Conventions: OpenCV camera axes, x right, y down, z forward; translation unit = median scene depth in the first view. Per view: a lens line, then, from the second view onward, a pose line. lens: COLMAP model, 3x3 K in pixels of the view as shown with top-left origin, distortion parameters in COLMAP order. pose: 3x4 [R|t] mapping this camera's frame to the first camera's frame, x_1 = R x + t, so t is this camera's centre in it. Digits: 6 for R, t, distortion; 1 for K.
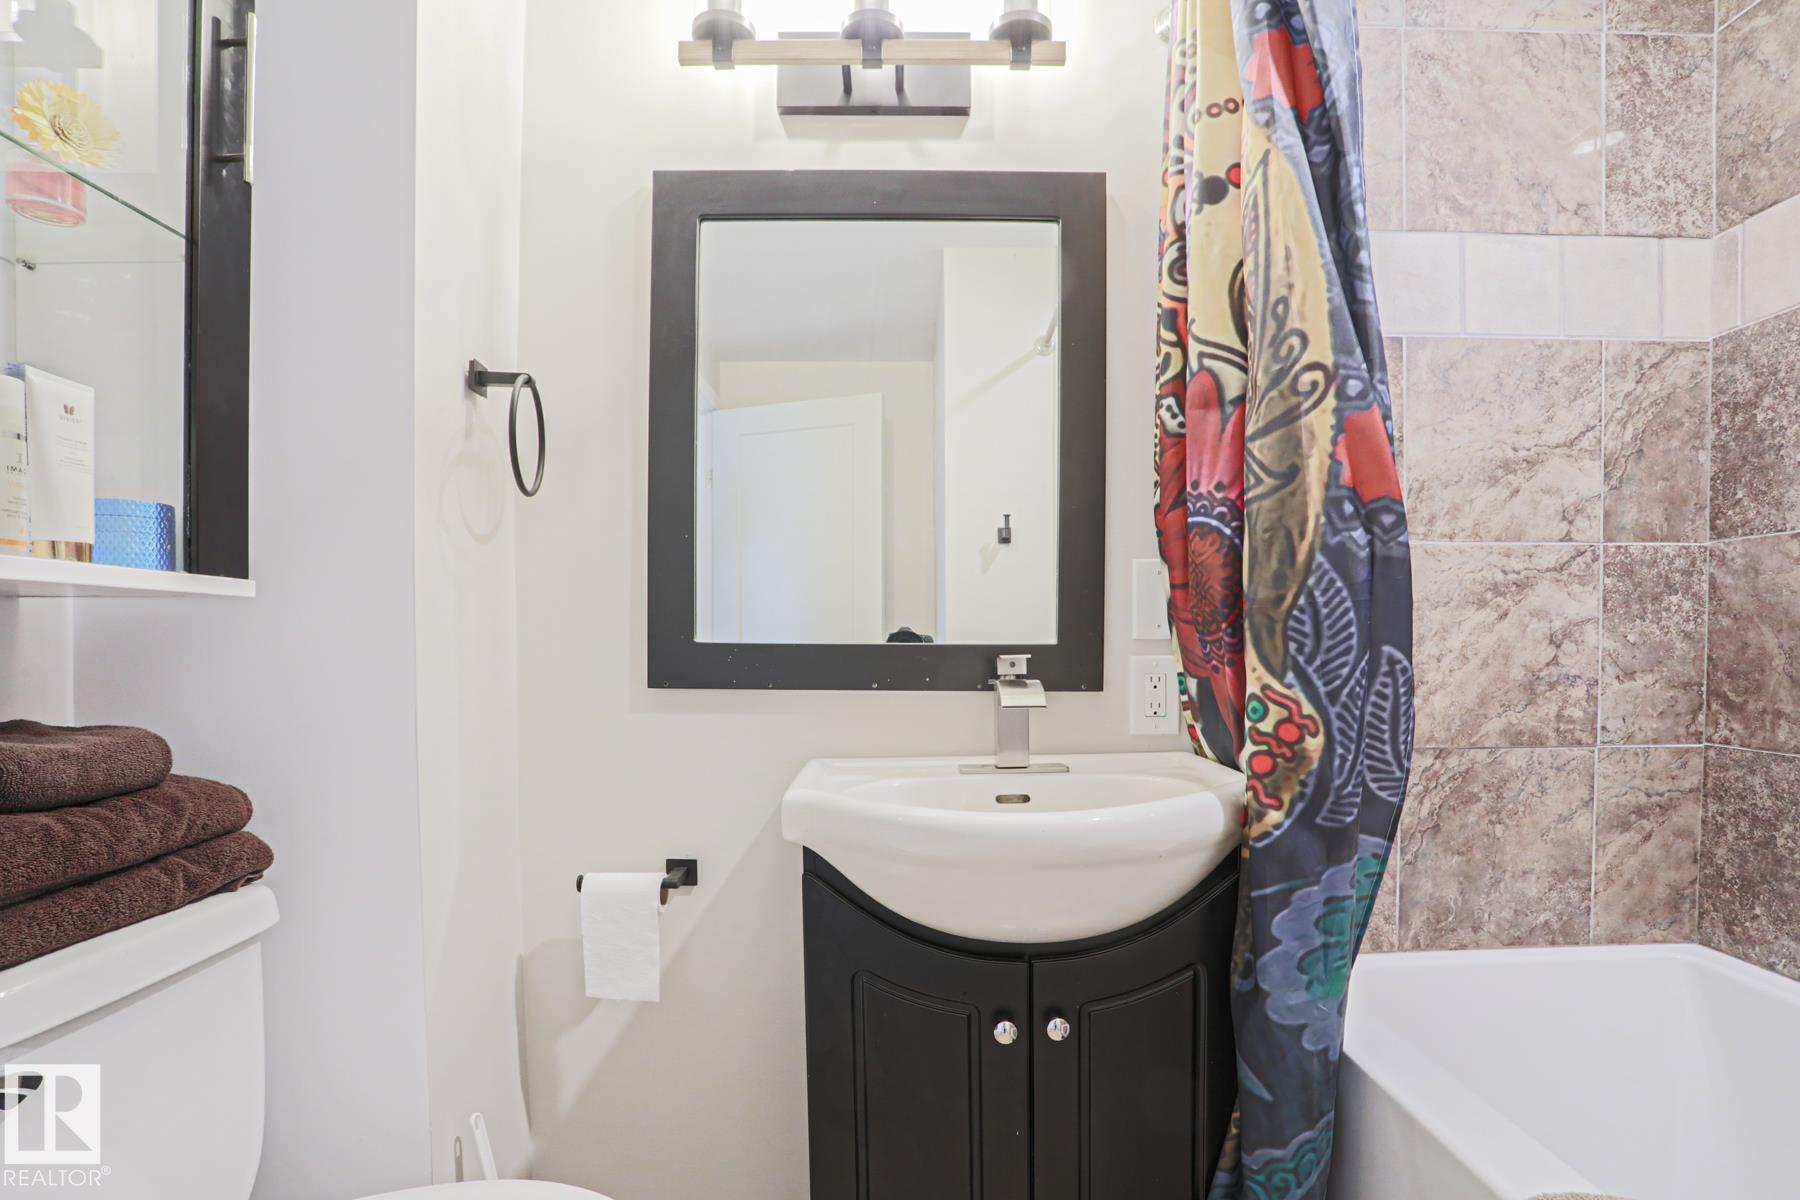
lens RADIAL K [[897.1, 0, 892.9], [0, 897.1, 625.5], [0, 0, 1]] dist [-0.061566, 0.022445]
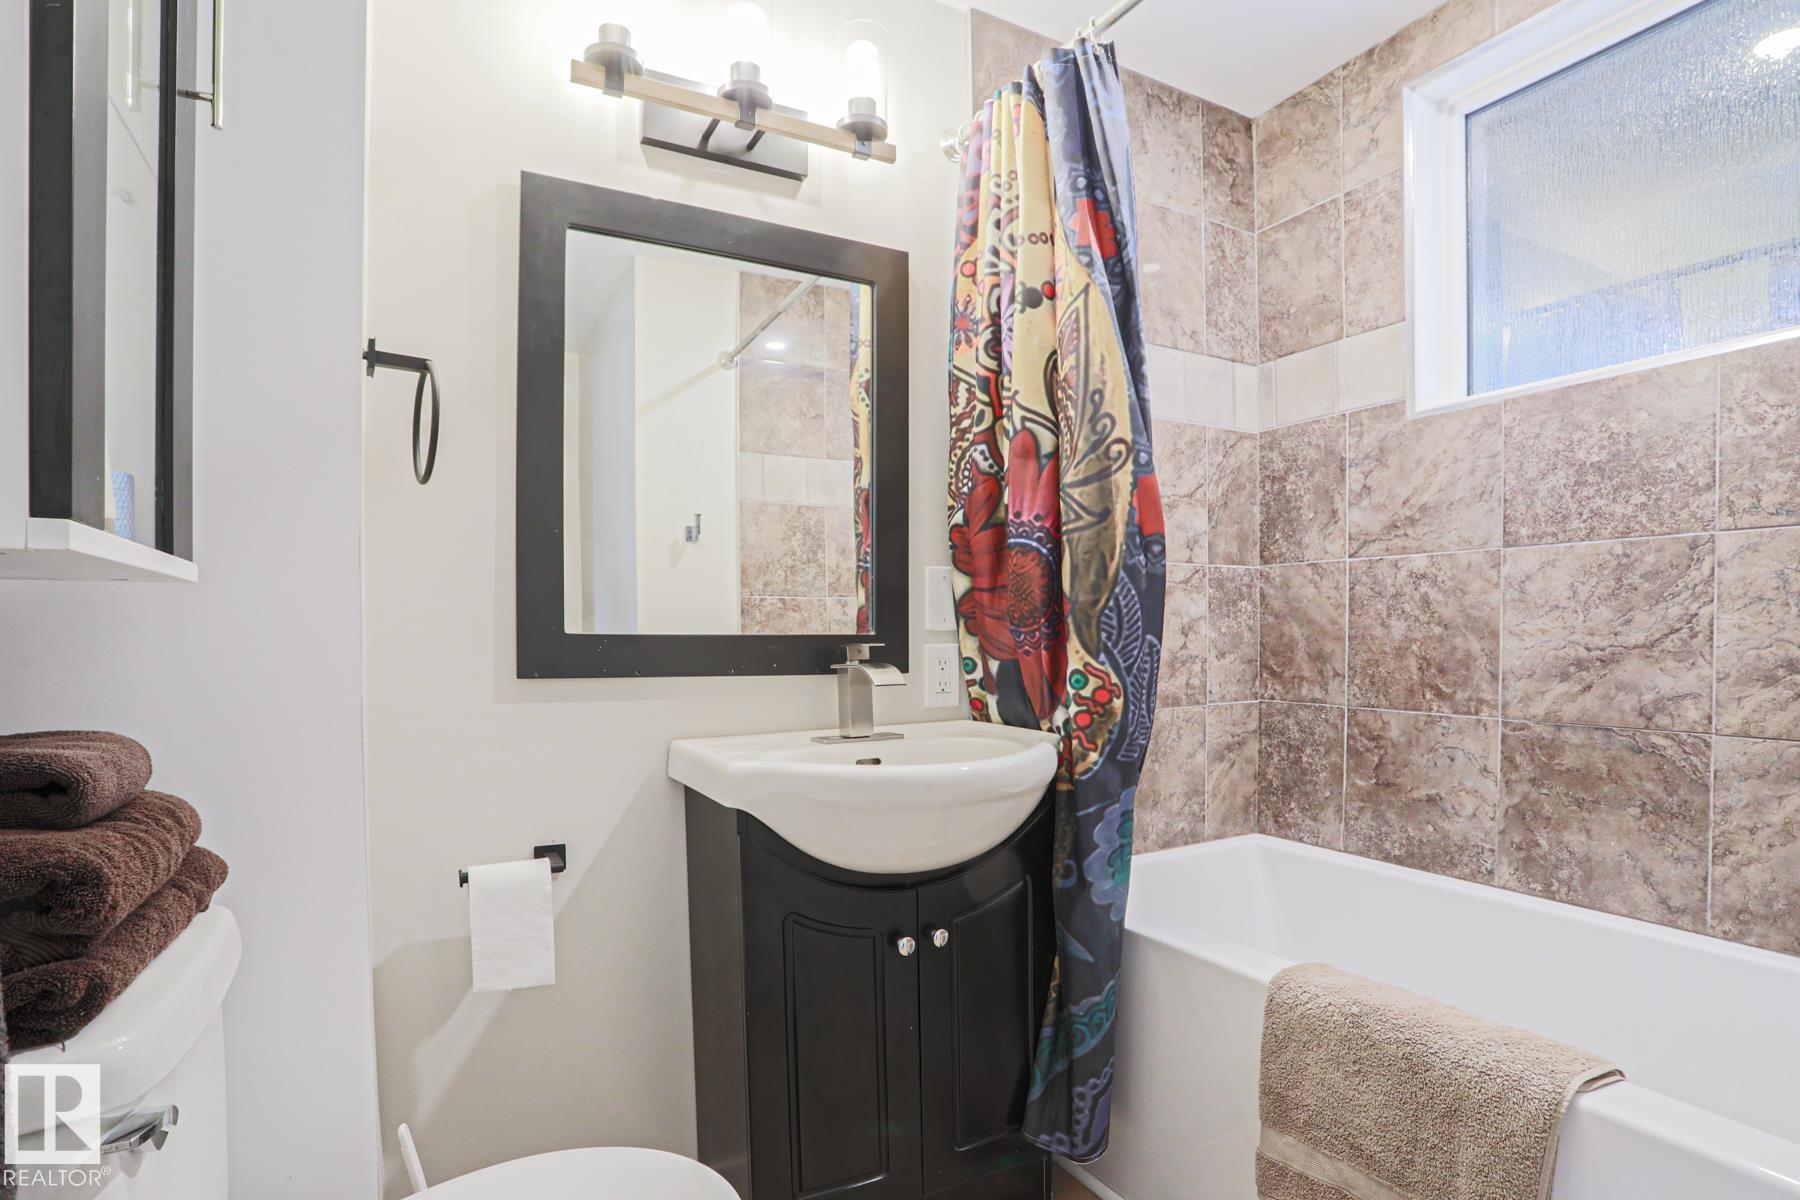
lens RADIAL K [[873.0, 0, 892.6], [0, 873.0, 597.4], [0, 0, 1]] dist [-0.067753, 0.027503]
pose [[0.893573, 0.016587, 0.448611, -0.378225], [-0.005509, 0.999647, -0.025988, 0.000799], [-0.448884, 0.020751, 0.893349, -0.073498]]
